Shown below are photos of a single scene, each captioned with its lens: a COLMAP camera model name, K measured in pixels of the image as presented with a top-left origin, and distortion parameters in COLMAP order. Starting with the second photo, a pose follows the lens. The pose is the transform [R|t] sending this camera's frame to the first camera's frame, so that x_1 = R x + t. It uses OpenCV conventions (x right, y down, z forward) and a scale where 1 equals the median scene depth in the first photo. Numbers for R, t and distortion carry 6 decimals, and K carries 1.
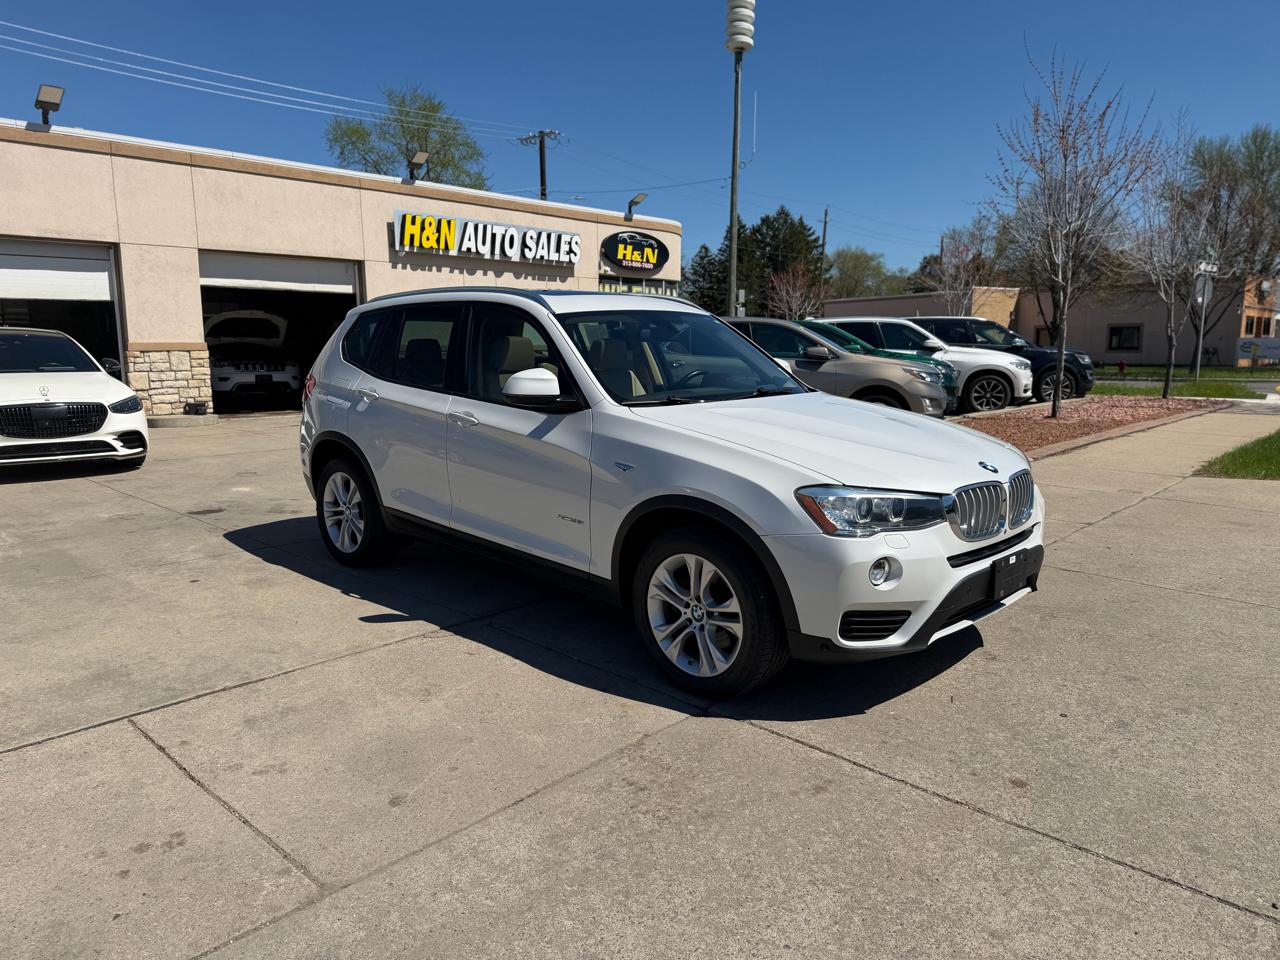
lens RADIAL K [[890.0, 0, 633.6], [0, 890.0, 497.7], [0, 0, 1]] dist [0.014489, -0.029331]
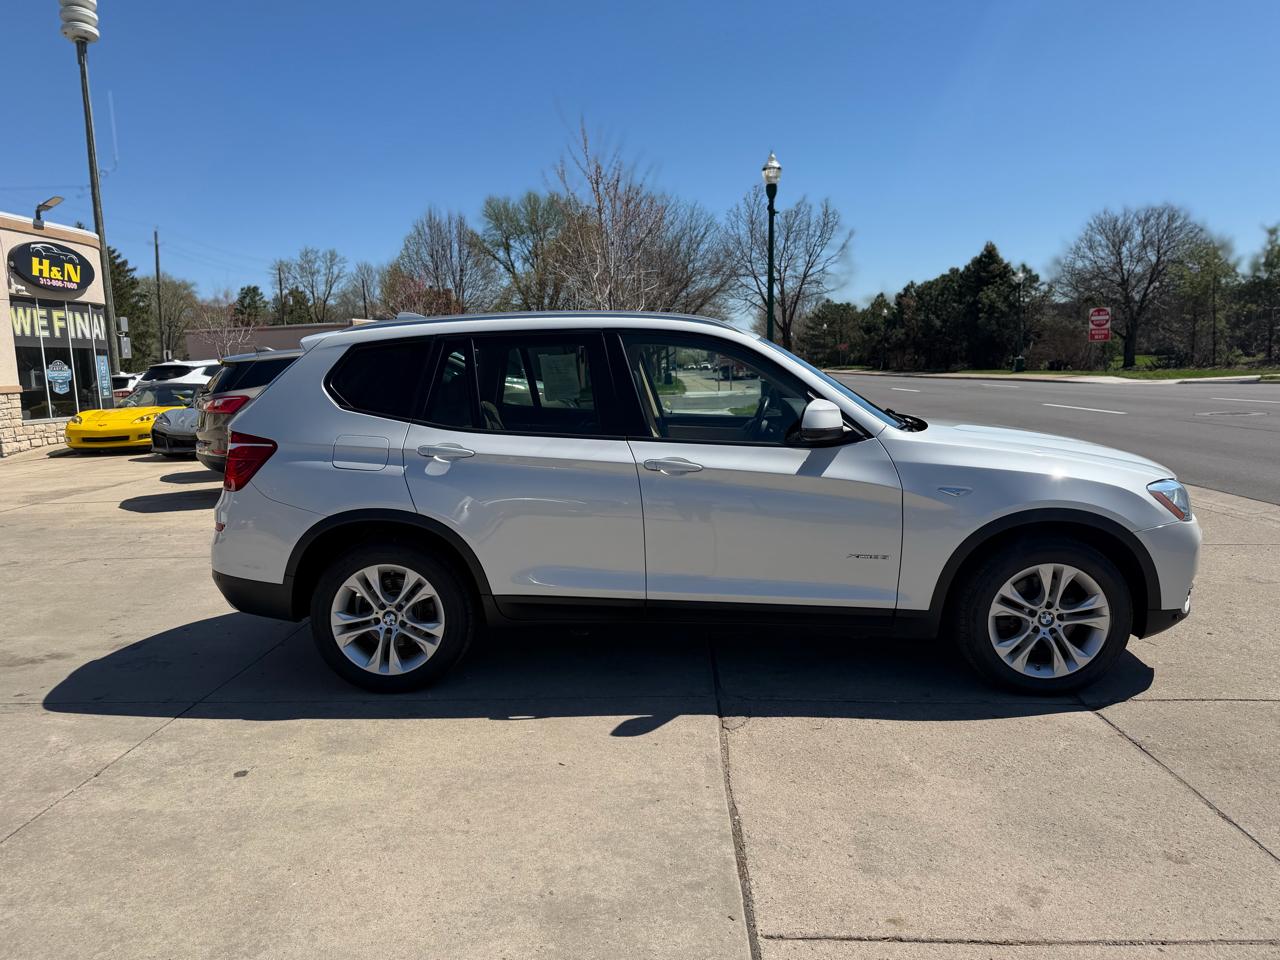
lens RADIAL K [[890.0, 0, 633.6], [0, 890.0, 497.7], [0, 0, 1]] dist [0.014489, -0.029331]
pose [[0.754517, -0.118413, 0.645510, -0.219430], [0.138879, 0.990121, 0.019298, -0.023189], [-0.641418, 0.075087, 0.763508, 0.111454]]
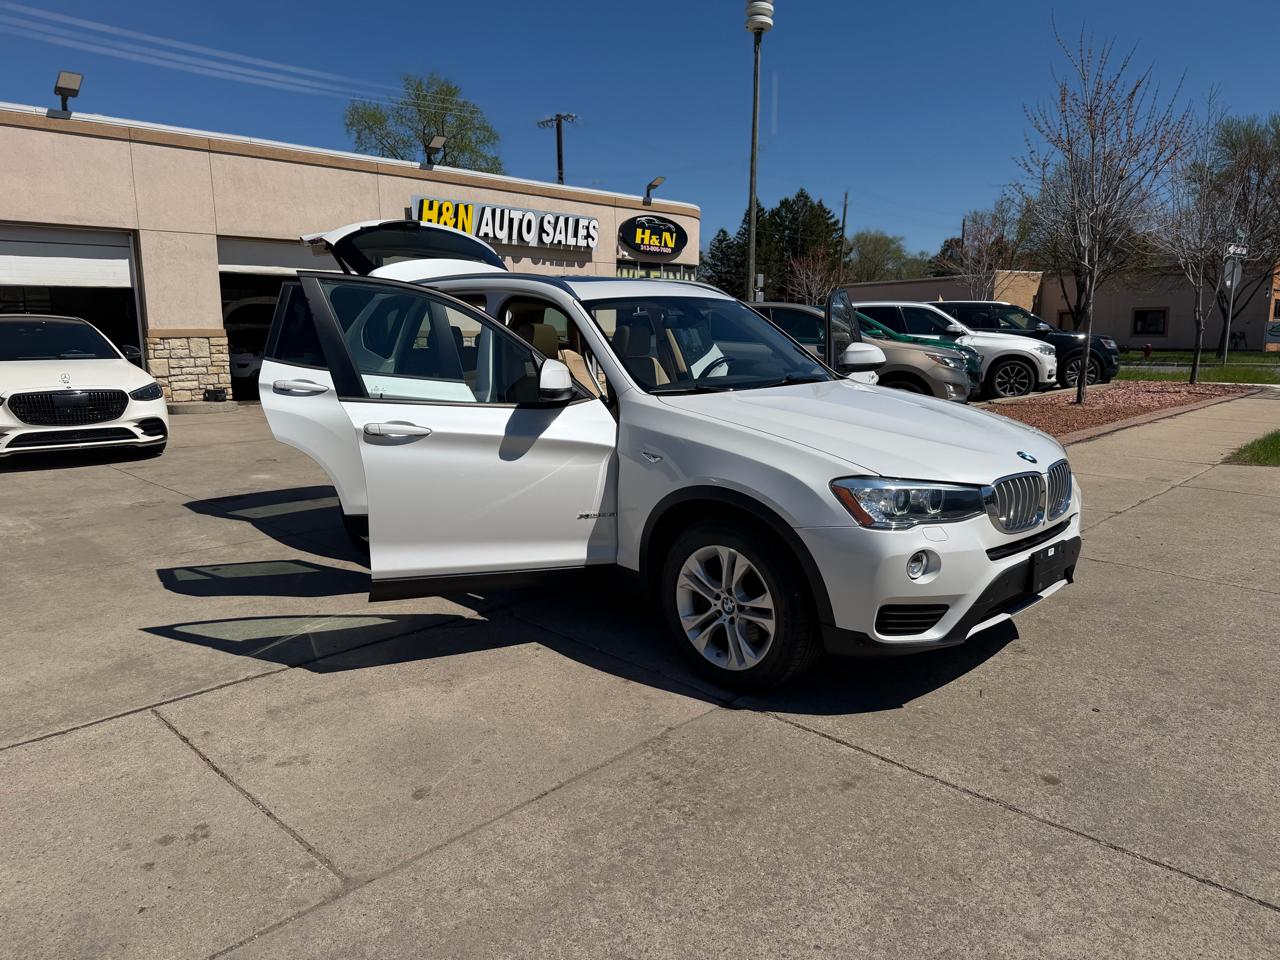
lens RADIAL K [[890.0, 0, 633.6], [0, 890.0, 497.7], [0, 0, 1]] dist [0.014489, -0.029331]
pose [[0.999838, 0.001164, -0.017960, -0.002865], [-0.000867, 0.999863, 0.016520, -0.001754], [0.017976, -0.016502, 0.999702, 0.004539]]
